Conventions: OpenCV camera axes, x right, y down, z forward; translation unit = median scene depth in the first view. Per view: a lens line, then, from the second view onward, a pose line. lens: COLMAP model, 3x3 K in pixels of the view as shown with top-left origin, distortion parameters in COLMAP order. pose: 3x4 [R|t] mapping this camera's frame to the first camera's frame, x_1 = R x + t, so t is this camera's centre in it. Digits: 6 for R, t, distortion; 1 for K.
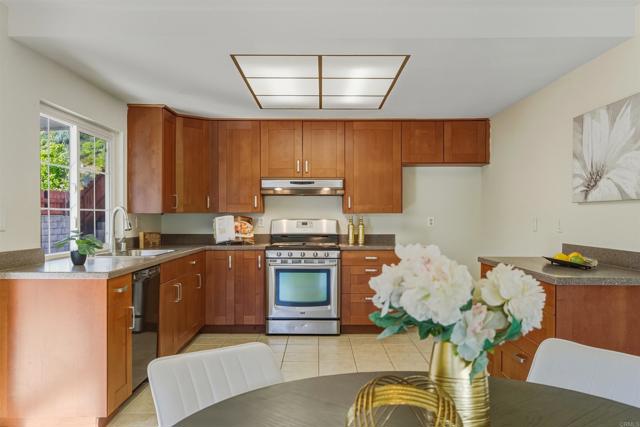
lens RADIAL K [[558.1, 0, 320.9], [0, 558.1, 217.9], [0, 0, 1]] dist [0.008198, 0.000133]
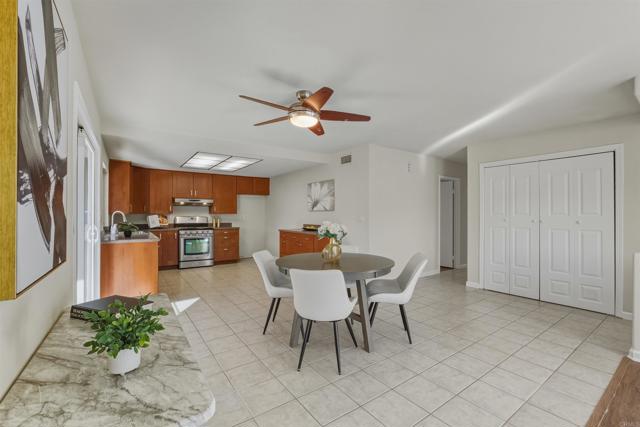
lens RADIAL K [[272.5, 0, 317.8], [0, 272.5, 214.1], [0, 0, 1]] dist [-0.014307, 0.000678]
pose [[0.822289, -0.000252, 0.569070, -0.255516], [0.002771, 0.999990, -0.003561, -0.002486], [-0.569063, 0.004505, 0.822281, -0.194403]]
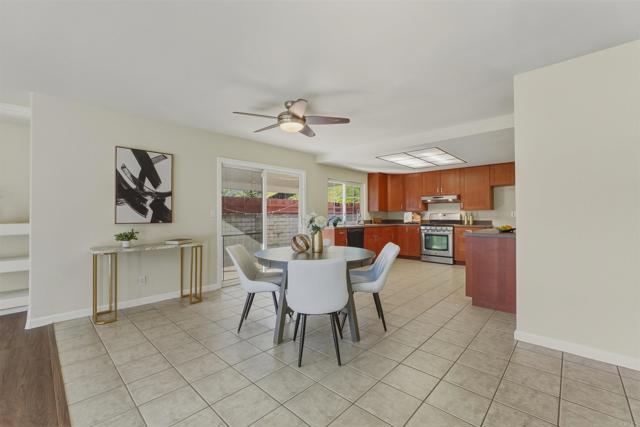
lens RADIAL K [[272.5, 0, 317.8], [0, 272.5, 214.1], [0, 0, 1]] dist [-0.014307, 0.000678]
pose [[0.726018, -0.007616, -0.687634, 0.388661], [0.000996, 0.999949, -0.010023, 0.017026], [0.687675, 0.006592, 0.725989, -0.170477]]
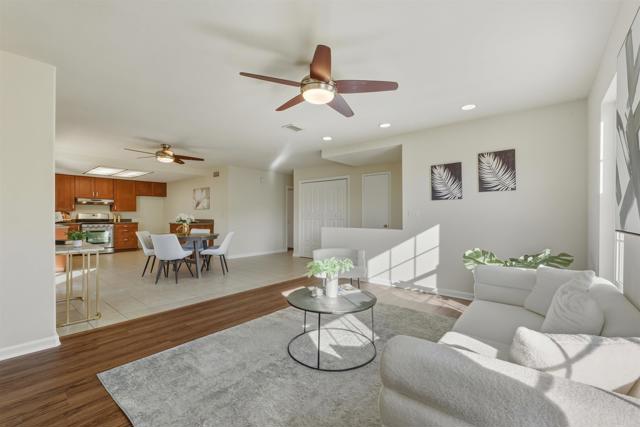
lens RADIAL K [[272.5, 0, 317.8], [0, 272.5, 214.1], [0, 0, 1]] dist [-0.014307, 0.000678]
pose [[0.644654, 0.003268, 0.764467, -0.360061], [0.001851, 0.999981, -0.005836, 0.016920], [-0.764472, 0.005177, 0.644636, -0.735477]]
